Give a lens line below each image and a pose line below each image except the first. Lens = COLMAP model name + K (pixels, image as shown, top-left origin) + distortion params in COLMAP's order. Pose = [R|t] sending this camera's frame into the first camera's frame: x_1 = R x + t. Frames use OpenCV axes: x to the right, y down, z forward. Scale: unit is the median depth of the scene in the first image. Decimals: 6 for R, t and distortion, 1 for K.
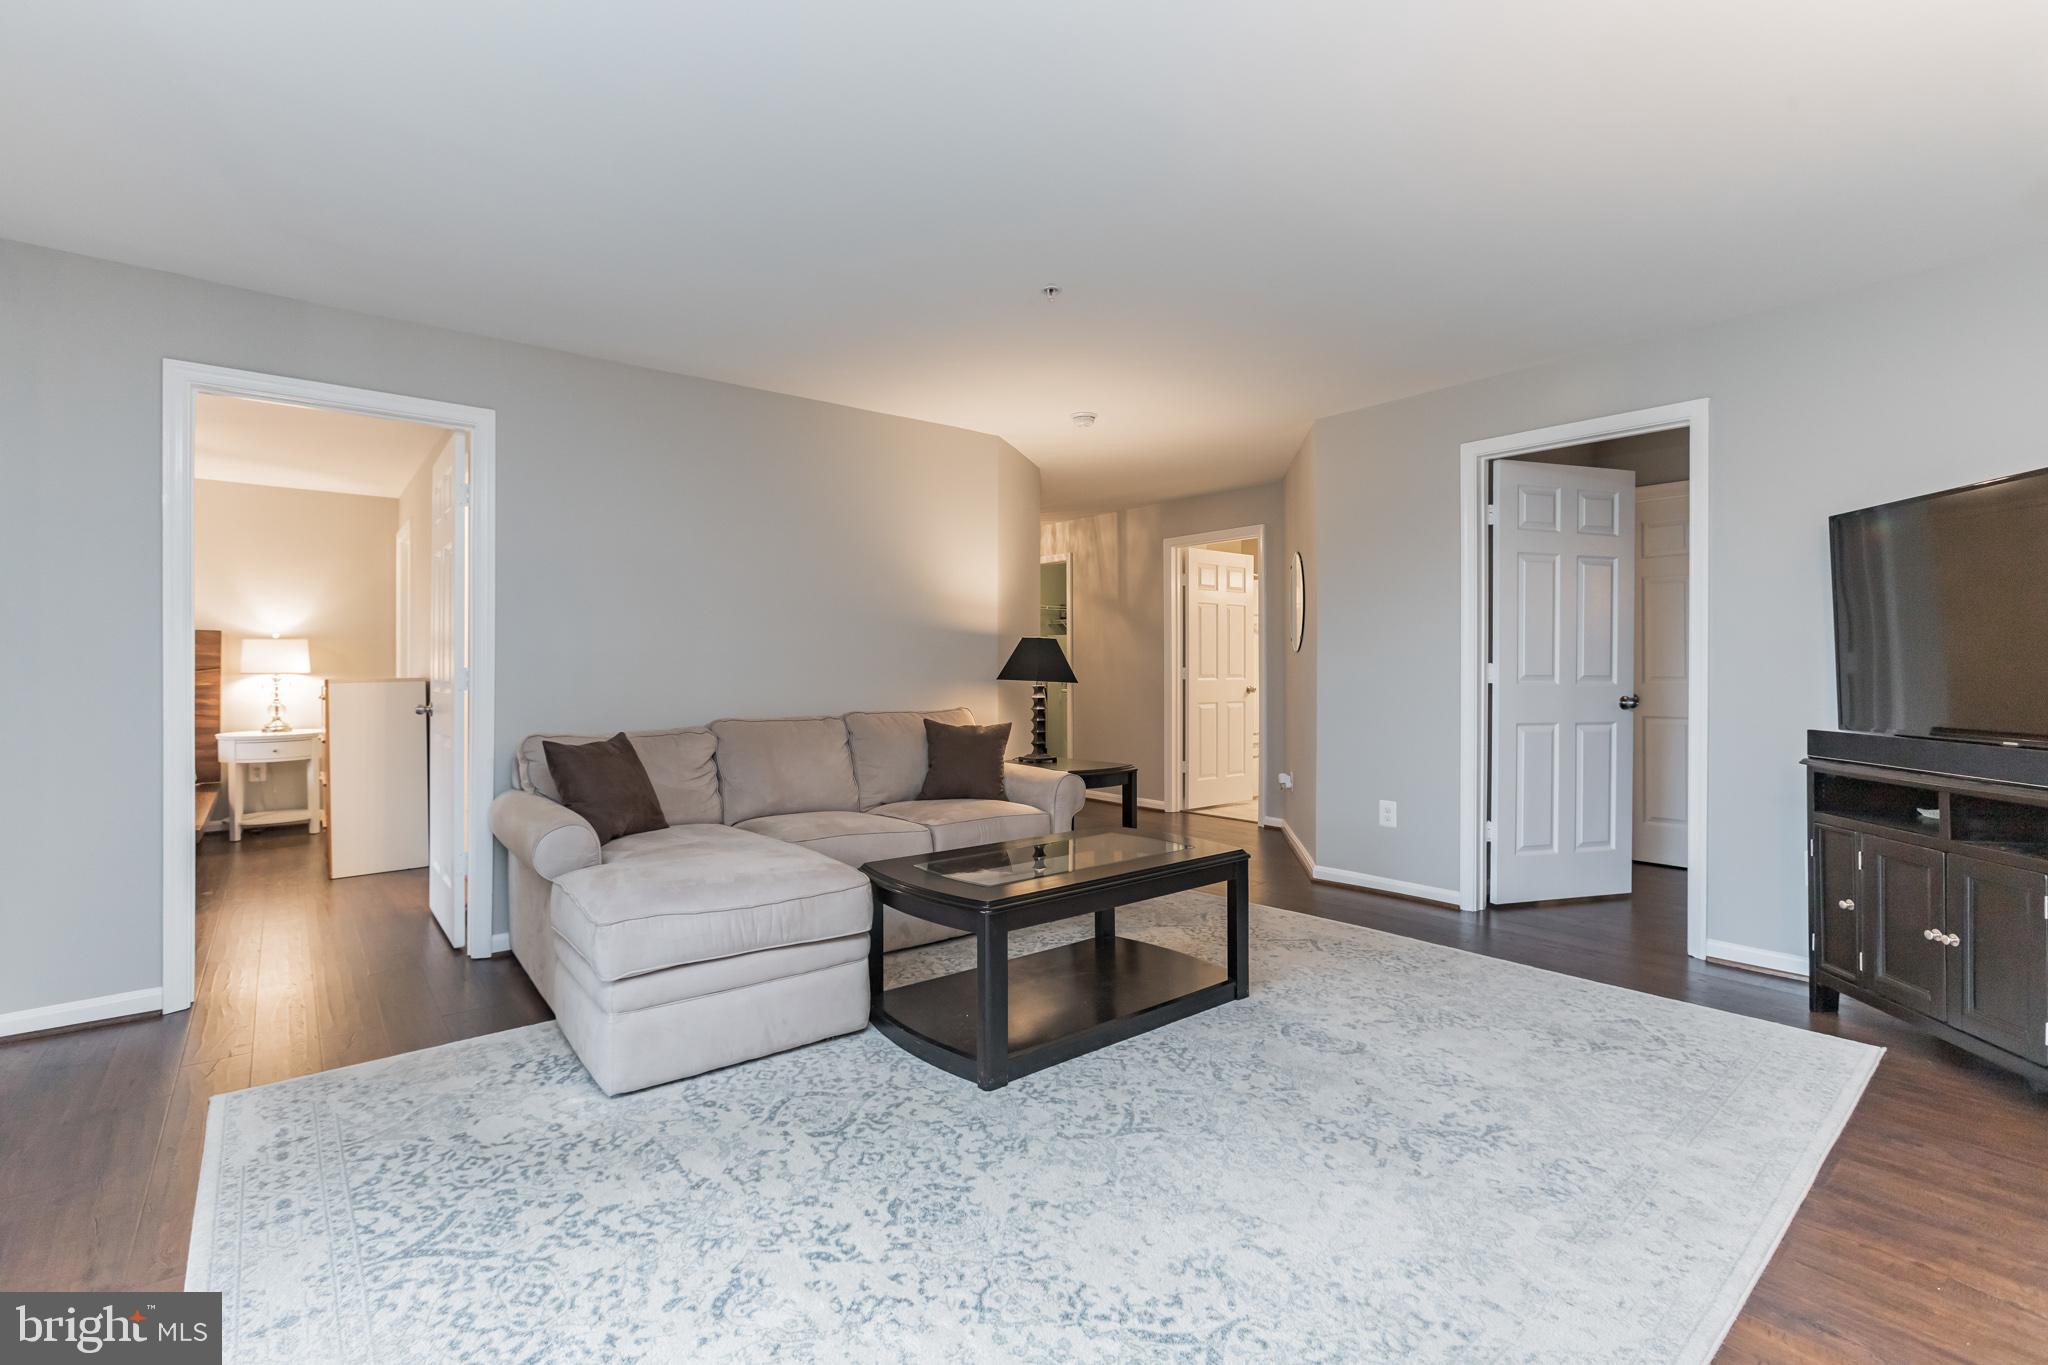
lens RADIAL K [[930.8, 0, 1022.8], [0, 930.8, 675.4], [0, 0, 1]] dist [-0.021951, 0.013523]
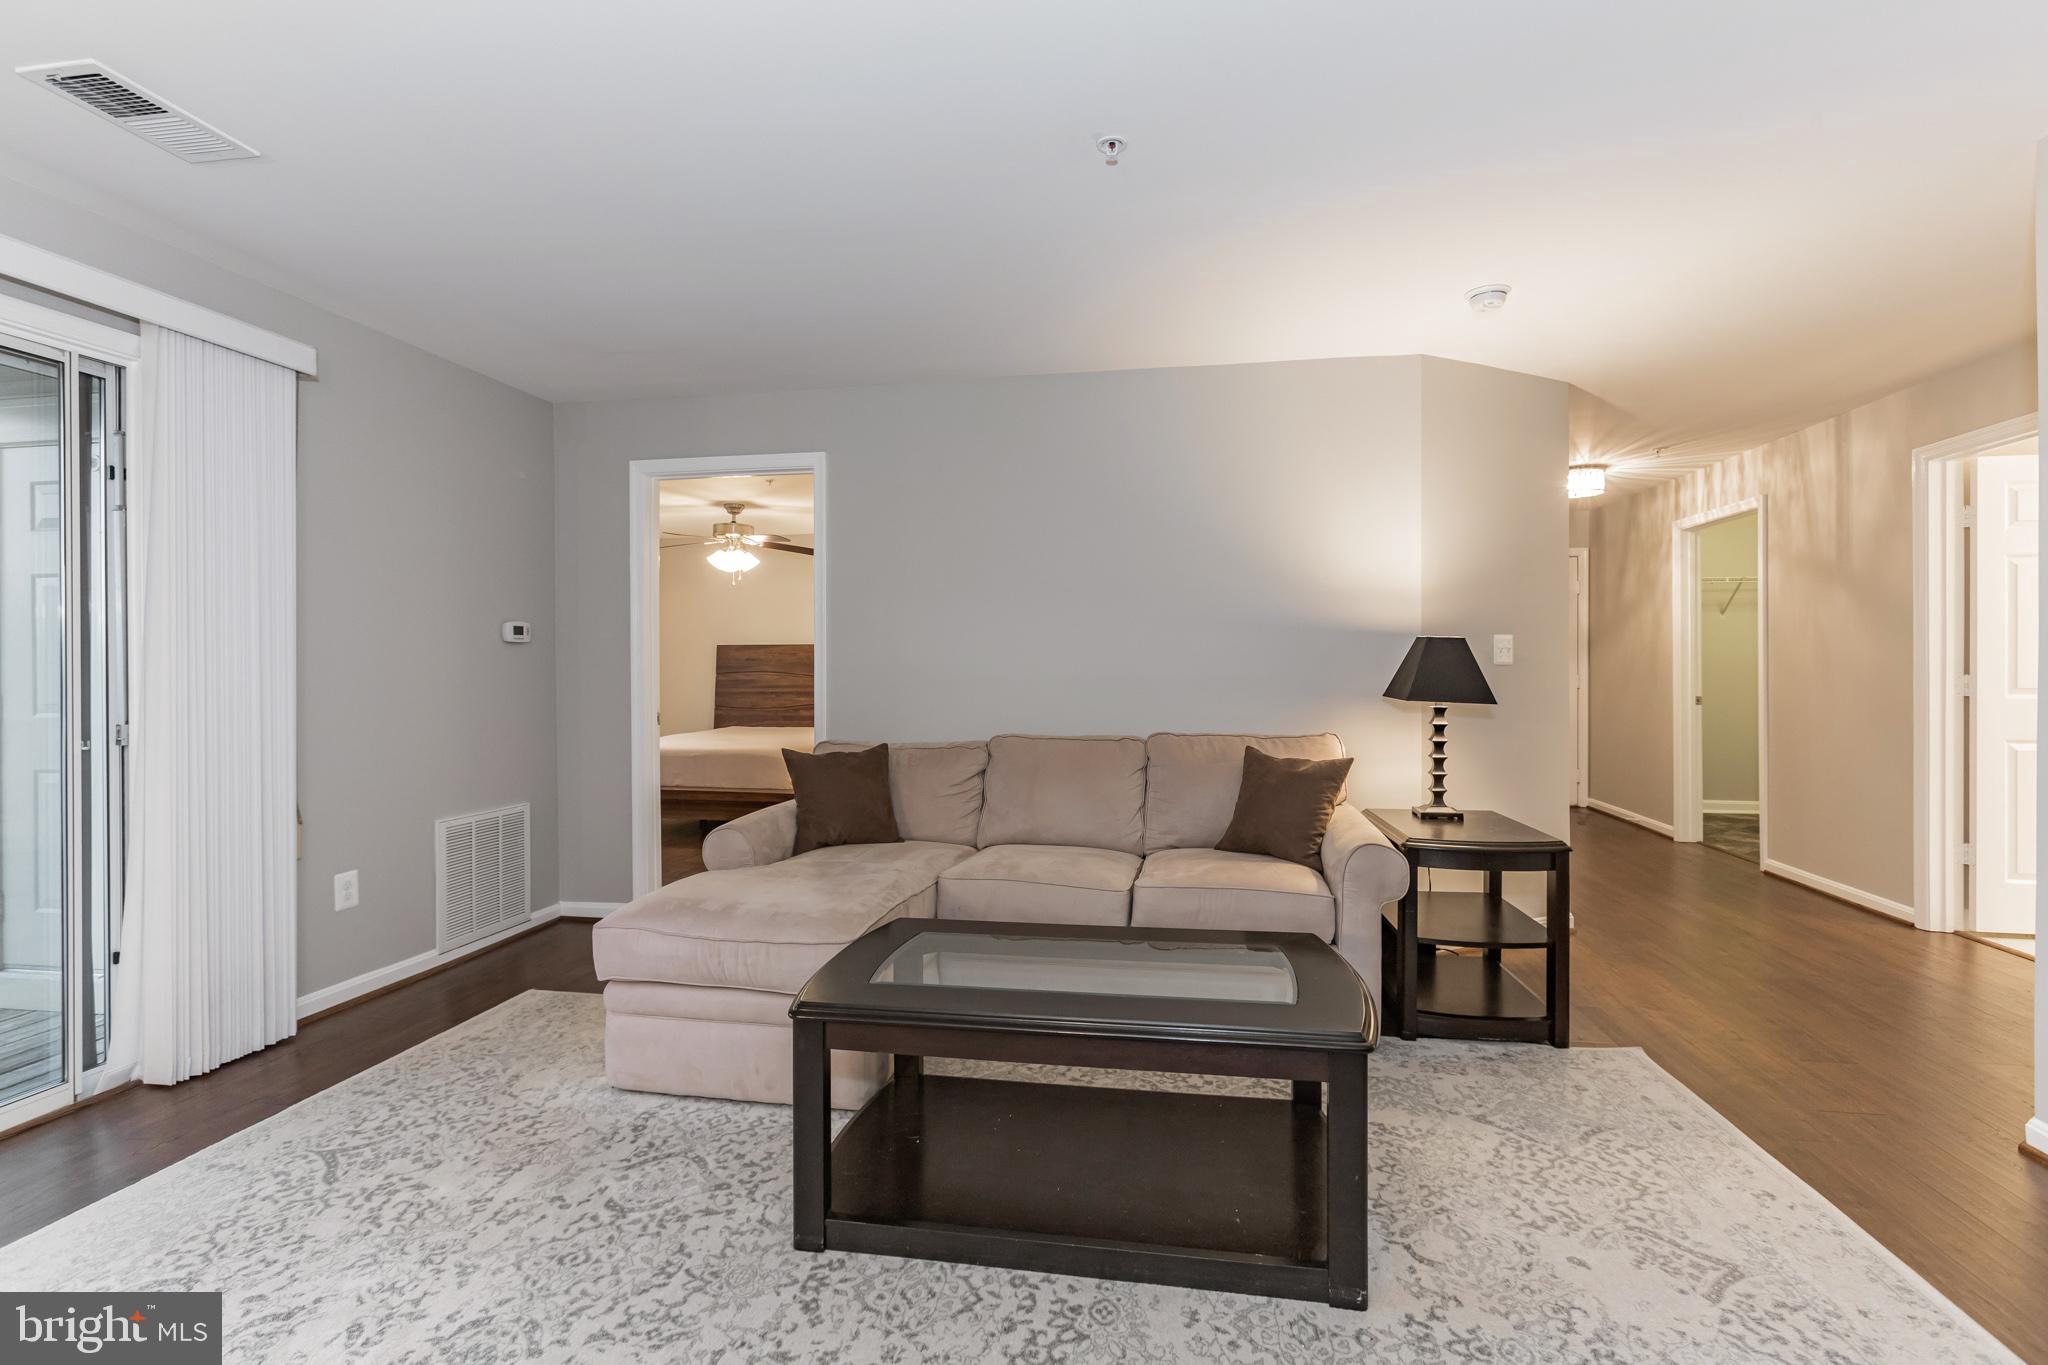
lens RADIAL K [[930.8, 0, 1022.8], [0, 930.8, 675.4], [0, 0, 1]] dist [-0.021951, 0.013523]
pose [[0.657699, 0.008010, -0.753238, 0.599738], [-0.003525, 0.999965, 0.007556, -0.028606], [0.753272, -0.002314, 0.657705, 0.584550]]
